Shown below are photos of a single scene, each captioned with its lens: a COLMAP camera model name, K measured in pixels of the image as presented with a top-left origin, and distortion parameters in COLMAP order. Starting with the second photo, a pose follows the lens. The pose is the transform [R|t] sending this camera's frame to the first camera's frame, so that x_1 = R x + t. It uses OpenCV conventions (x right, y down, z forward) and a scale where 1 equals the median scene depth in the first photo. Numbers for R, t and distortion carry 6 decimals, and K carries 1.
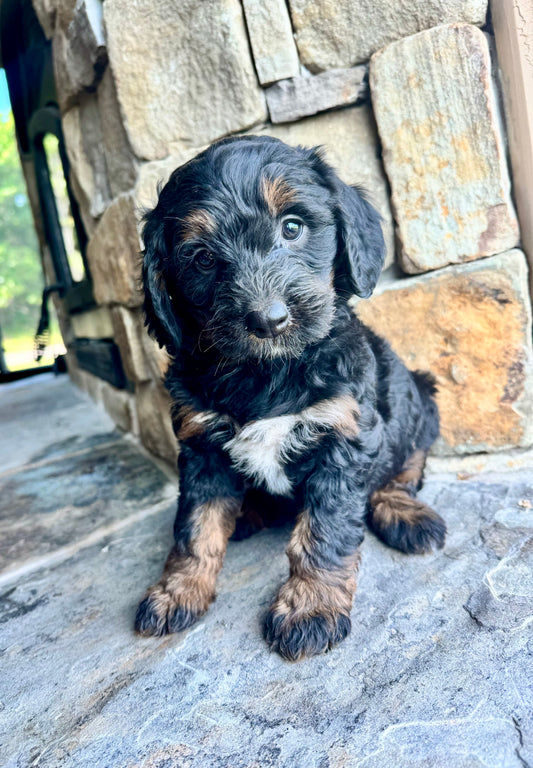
lens RADIAL K [[581.4, 0, 233.6], [0, 581.4, 371.7], [0, 0, 1]] dist [-0.027894, 0.001905]
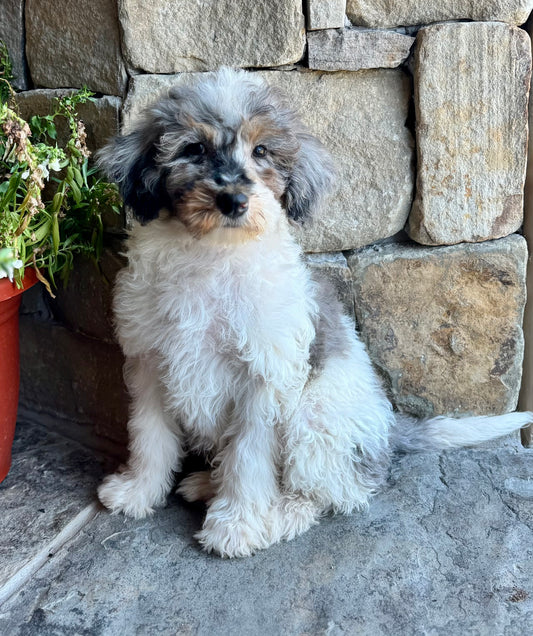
lens RADIAL K [[824.1, 0, 214.1], [0, 824.1, 251.4], [0, 0, 1]] dist [0.210138, -0.487480]
pose [[0.895044, 0.055352, 0.442530, -0.688341], [-0.070144, 0.997390, 0.017117, -0.162942], [-0.440428, -0.046361, 0.896590, -0.149672]]
